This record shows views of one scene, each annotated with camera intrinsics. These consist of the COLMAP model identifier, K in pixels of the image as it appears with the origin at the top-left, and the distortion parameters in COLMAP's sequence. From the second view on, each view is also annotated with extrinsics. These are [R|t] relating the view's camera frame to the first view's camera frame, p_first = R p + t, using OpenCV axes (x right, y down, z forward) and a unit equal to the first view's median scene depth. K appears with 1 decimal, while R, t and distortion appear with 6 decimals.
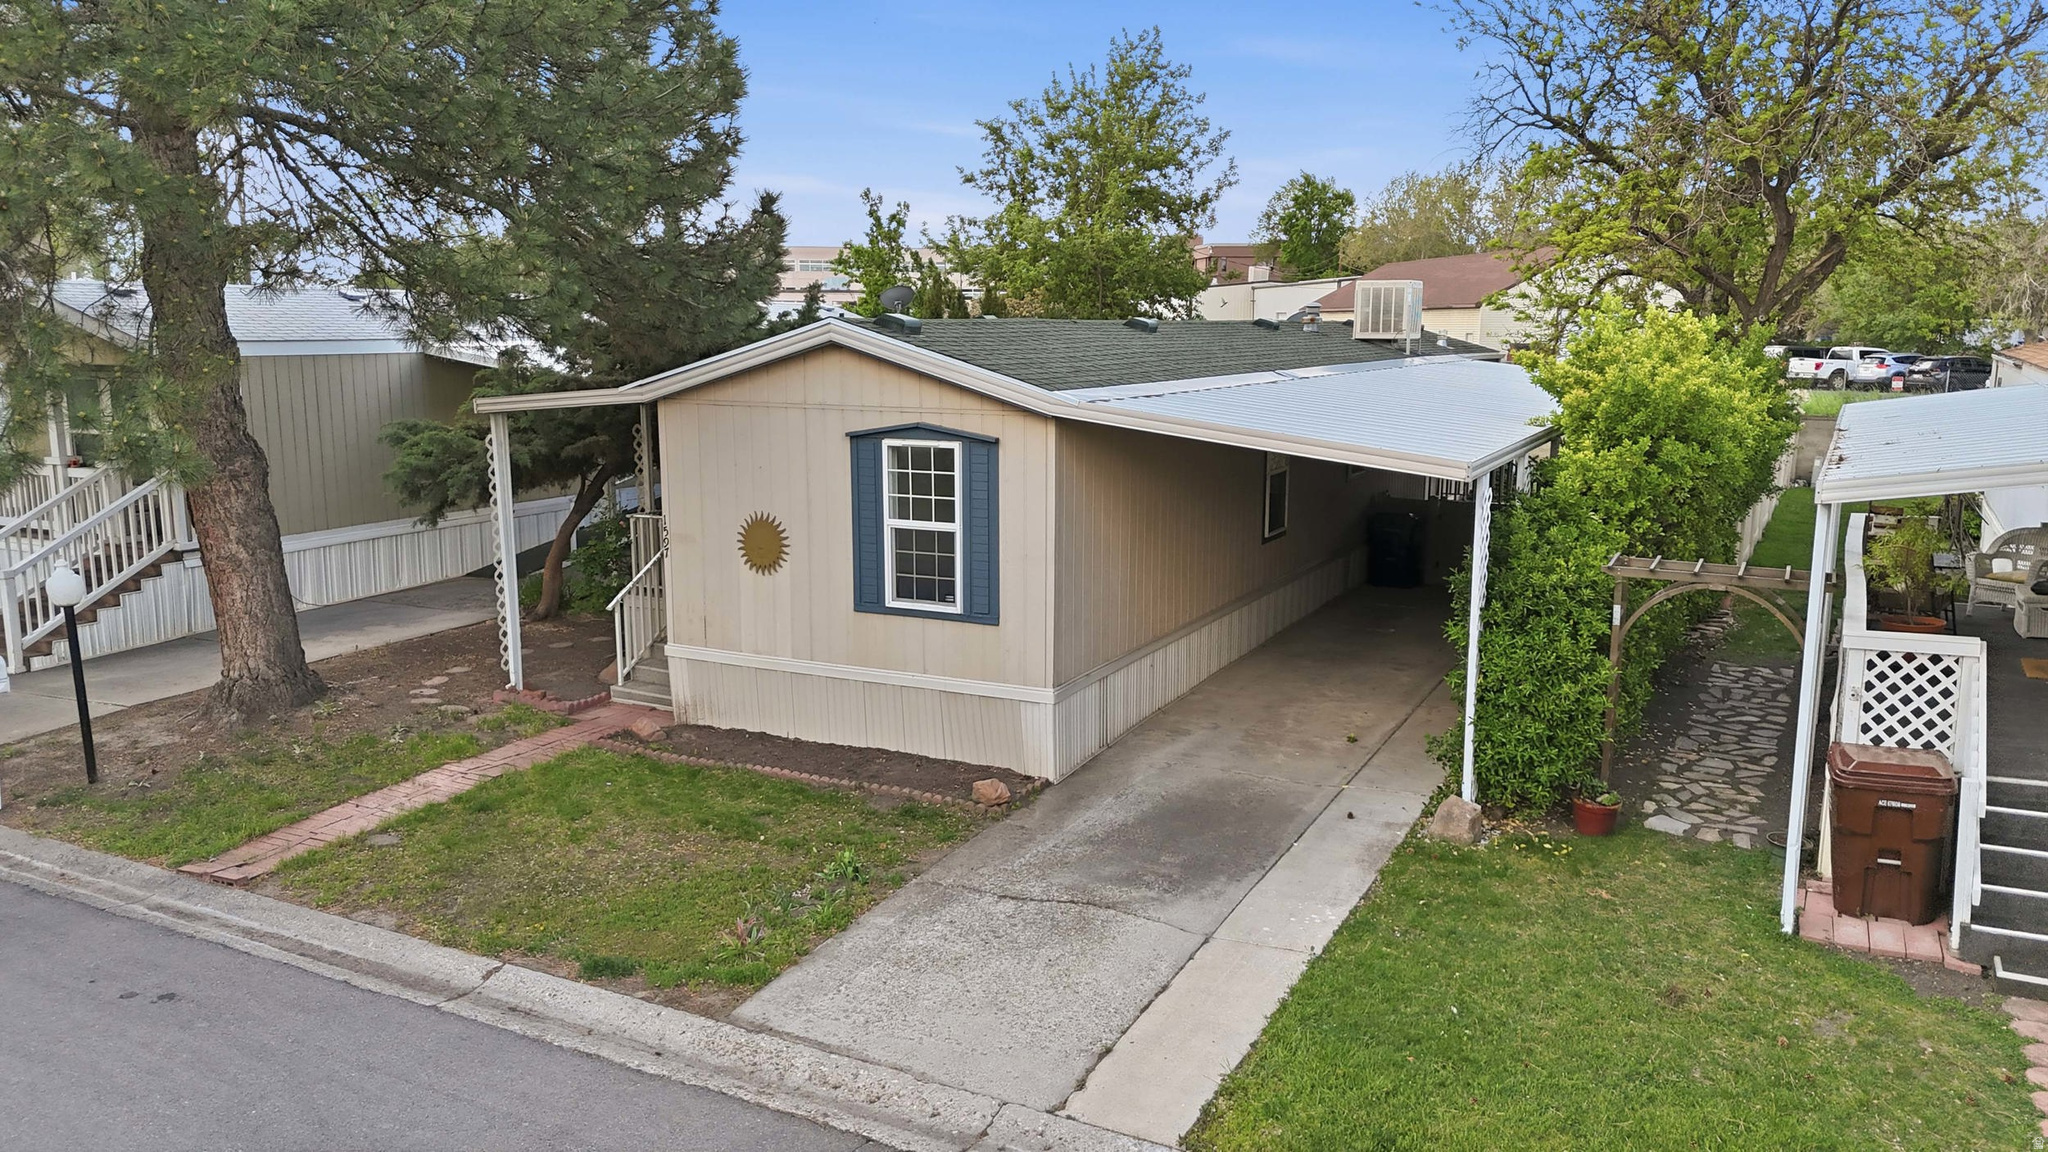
lens RADIAL K [[1502.3, 0, 1026.0], [0, 1502.3, 577.3], [0, 0, 1]] dist [0.073612, -0.070308]
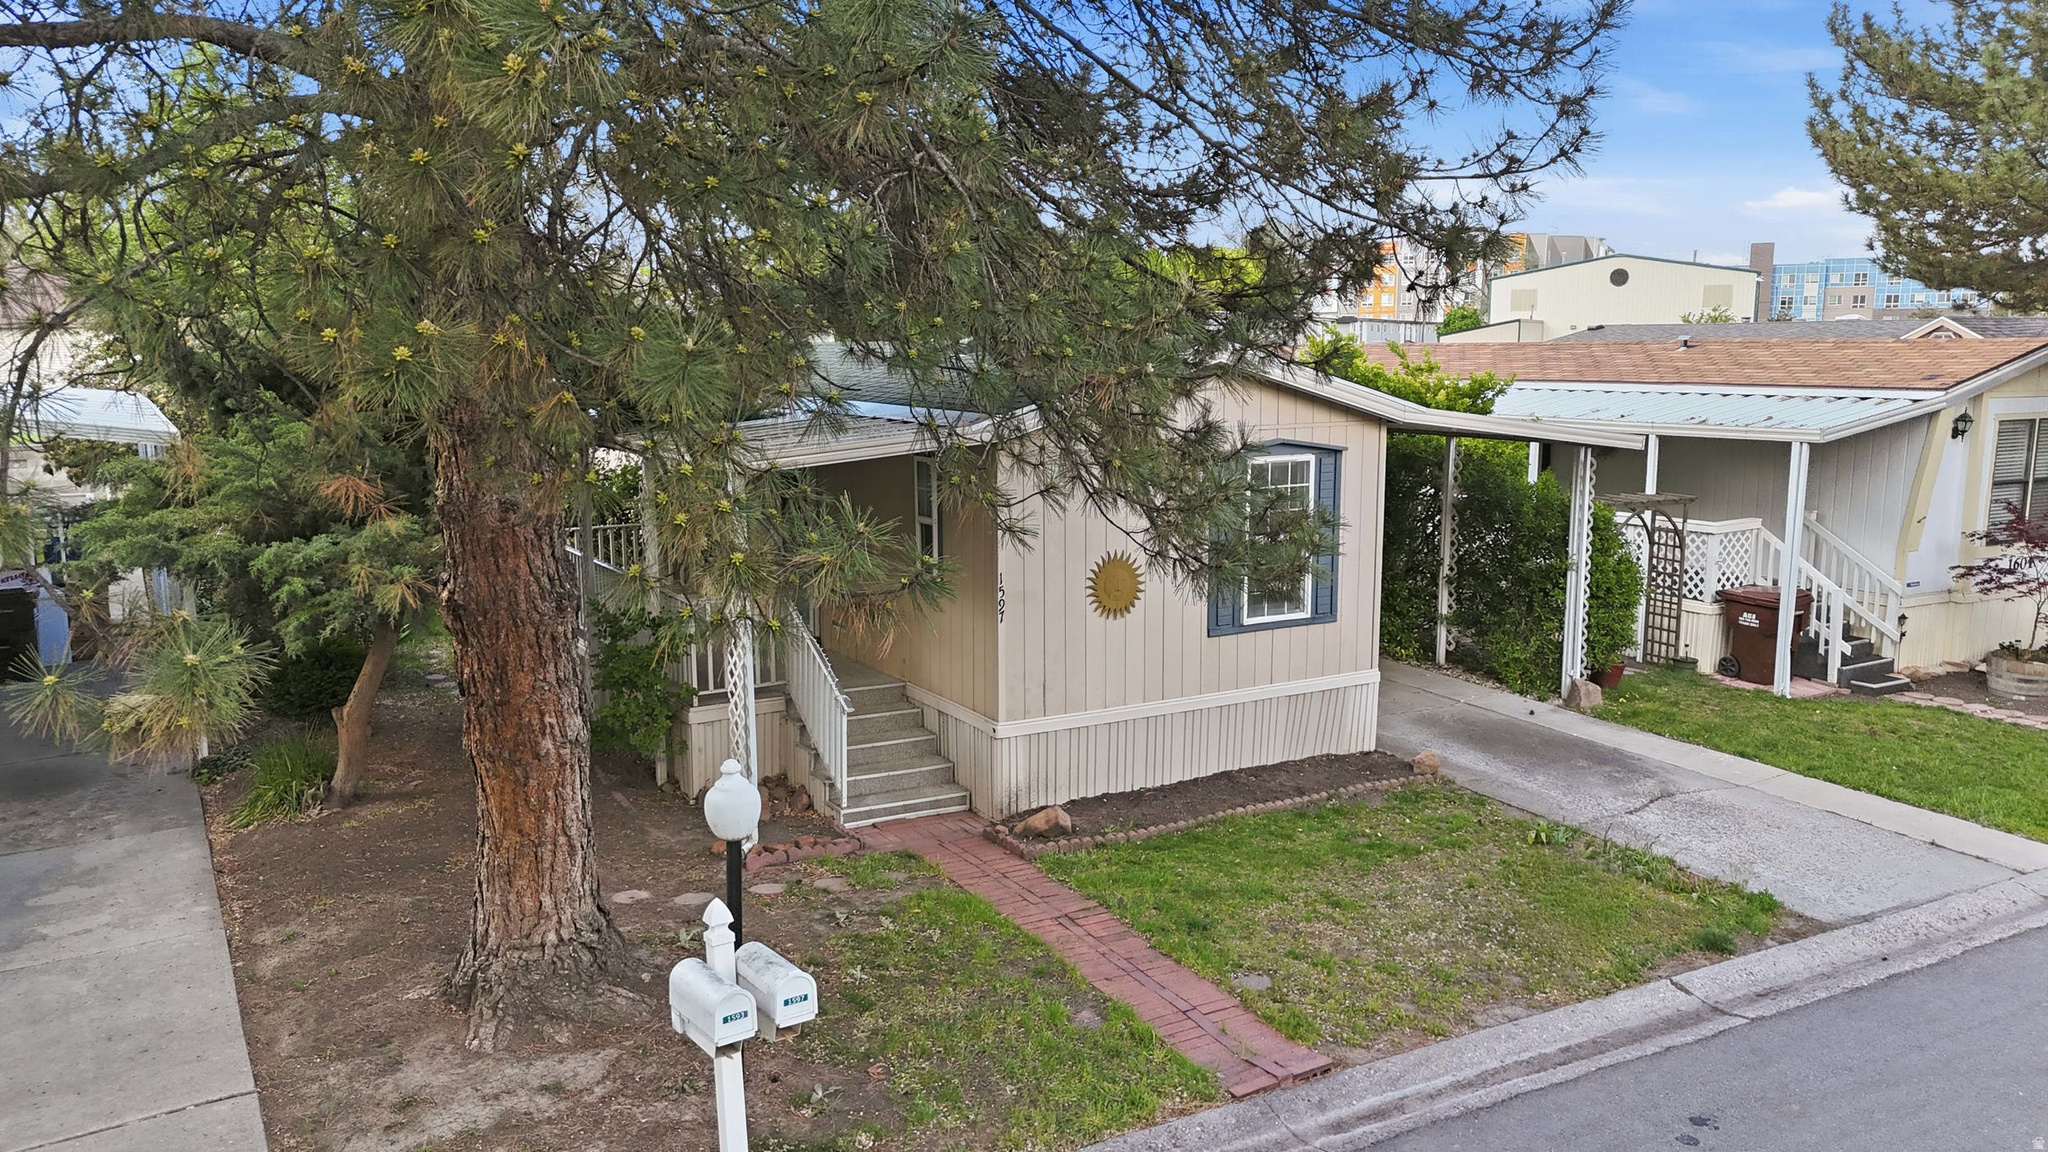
lens RADIAL K [[1502.3, 0, 1026.5], [0, 1502.3, 597.1], [0, 0, 1]] dist [0.073612, -0.070308]
pose [[0.539005, -0.143687, 0.829956, -1.087388], [0.143233, 0.986627, 0.077789, -0.106175], [-0.830035, 0.076948, 0.552378, 0.615294]]
